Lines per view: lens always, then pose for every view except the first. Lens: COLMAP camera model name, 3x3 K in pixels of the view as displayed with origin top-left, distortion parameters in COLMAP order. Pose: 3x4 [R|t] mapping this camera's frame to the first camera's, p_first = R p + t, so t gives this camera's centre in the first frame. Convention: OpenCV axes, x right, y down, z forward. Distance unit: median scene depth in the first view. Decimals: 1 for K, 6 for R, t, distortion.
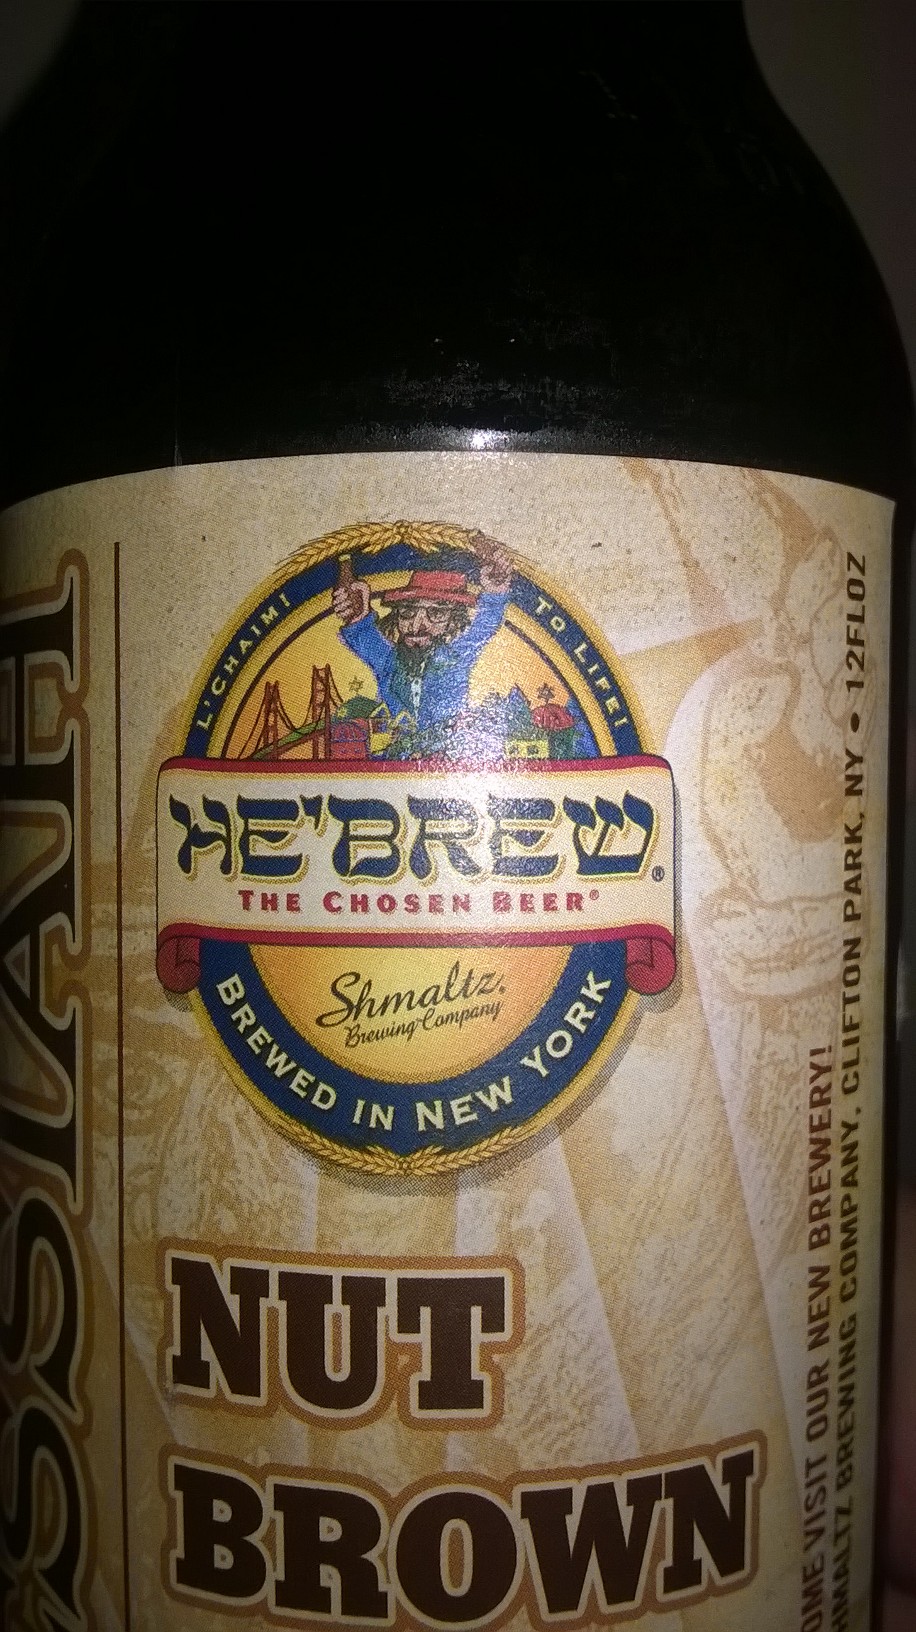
lens RADIAL K [[1519.2, 0, 458.2], [0, 1519.2, 821.4], [0, 0, 1]] dist [0.047180, -0.287507]
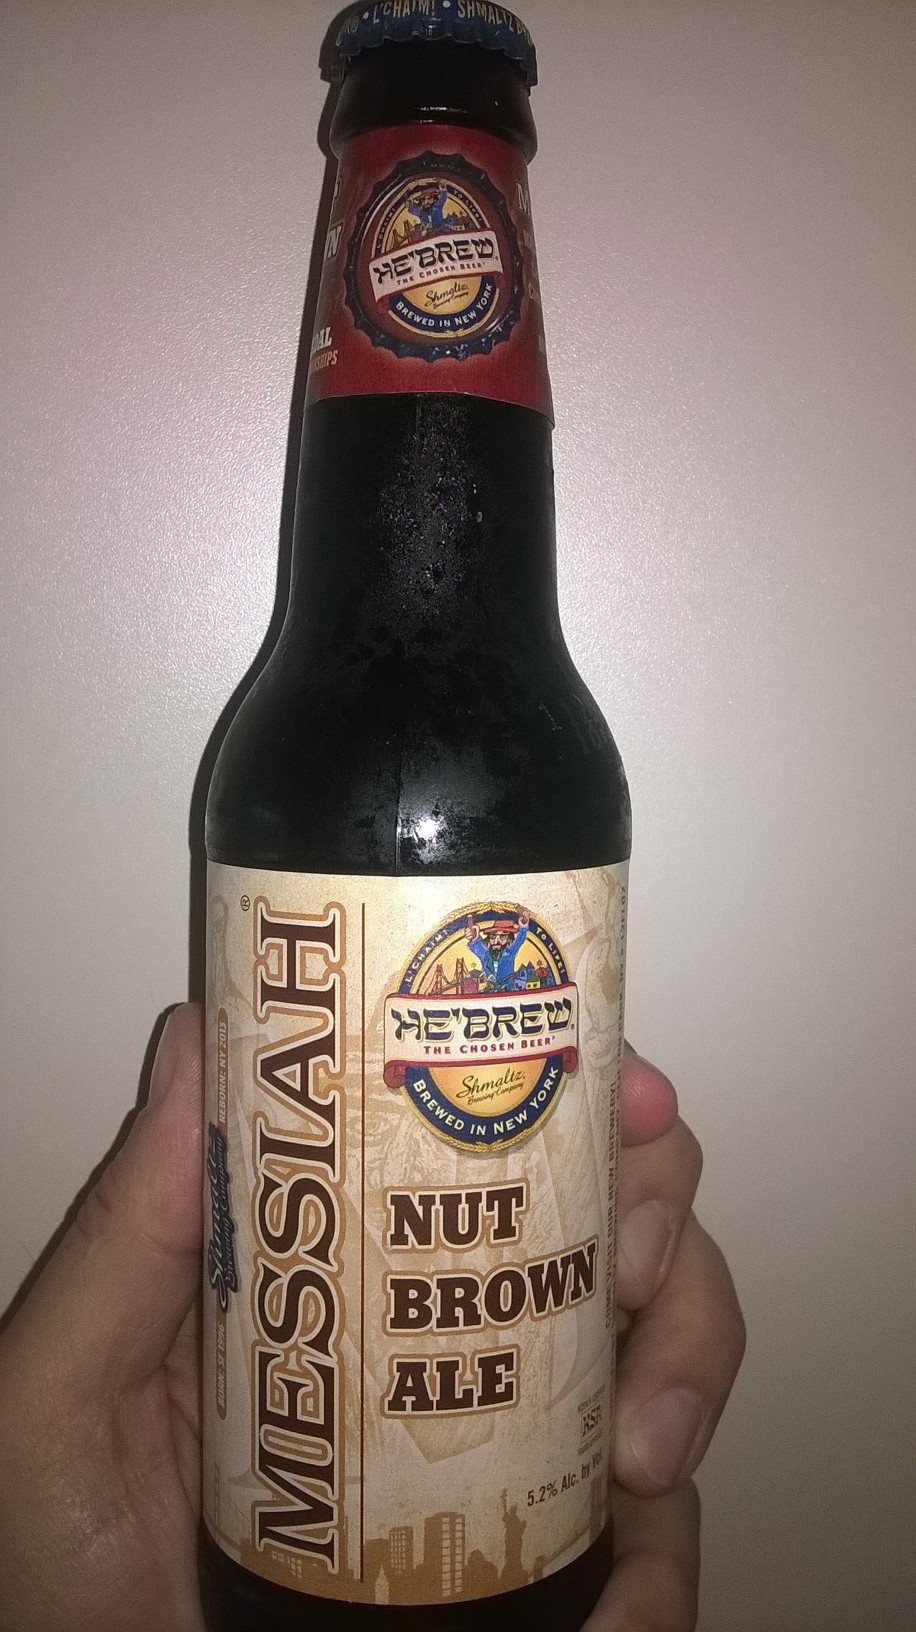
lens RADIAL K [[1519.2, 0, 458.2], [0, 1519.2, 821.4], [0, 0, 1]] dist [0.047180, -0.287507]
pose [[0.916526, -0.023313, 0.399295, -1.091249], [0.000255, 0.998334, 0.057701, -0.471818], [-0.399975, -0.052783, 0.915005, -1.301570]]
